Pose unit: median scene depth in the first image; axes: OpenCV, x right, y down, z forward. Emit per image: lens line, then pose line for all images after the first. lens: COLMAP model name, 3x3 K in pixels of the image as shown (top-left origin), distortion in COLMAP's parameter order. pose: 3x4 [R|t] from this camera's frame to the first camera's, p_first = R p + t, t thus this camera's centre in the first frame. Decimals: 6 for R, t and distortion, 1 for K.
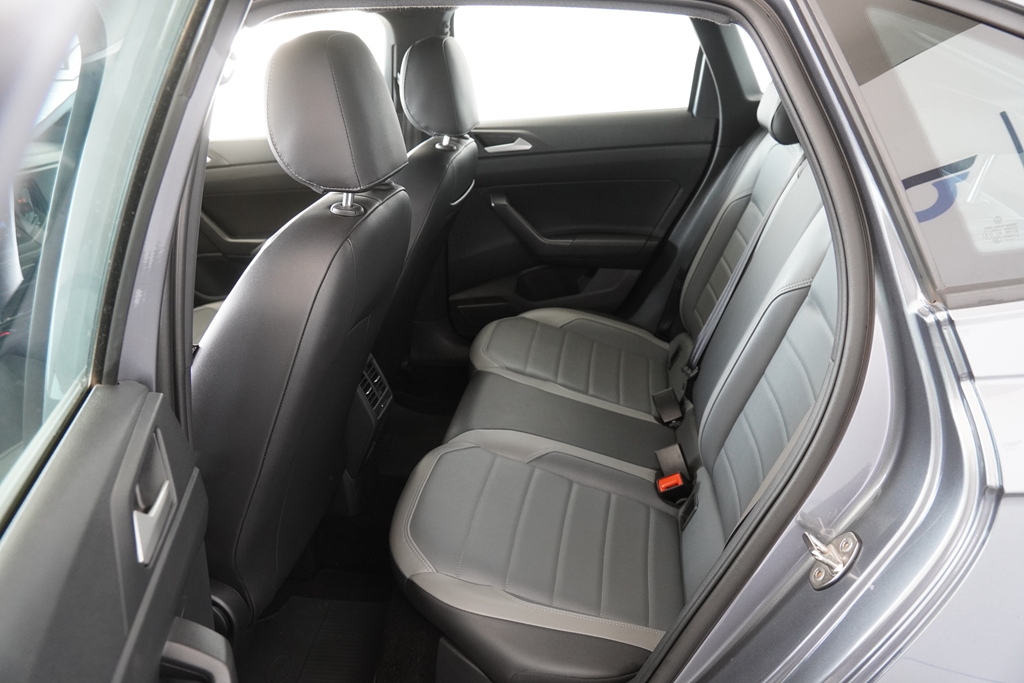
lens RADIAL K [[836.3, 0, 512.0], [0, 836.3, 341.5], [0, 0, 1]] dist [-0.084556, 0.000547]
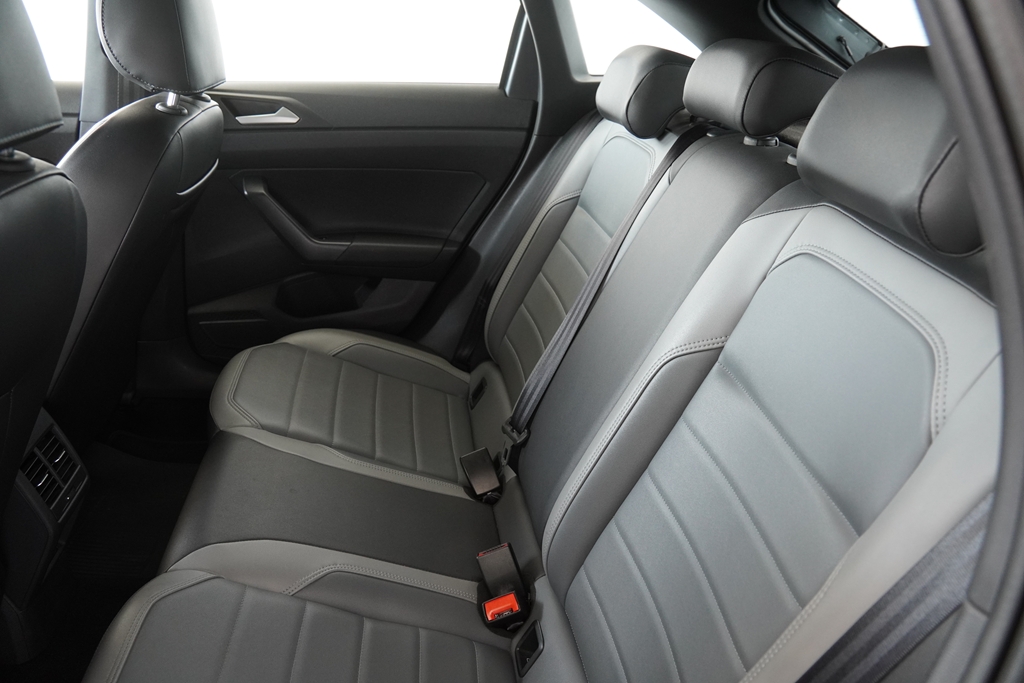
lens RADIAL K [[767.2, 0, 512.0], [0, 767.2, 341.5], [0, 0, 1]] dist [-0.147363, 0.119615]
pose [[0.954526, -0.001161, 0.298126, 0.005378], [-0.009985, 0.999307, 0.035862, -0.066074], [-0.297961, -0.037209, 0.953852, 0.320740]]
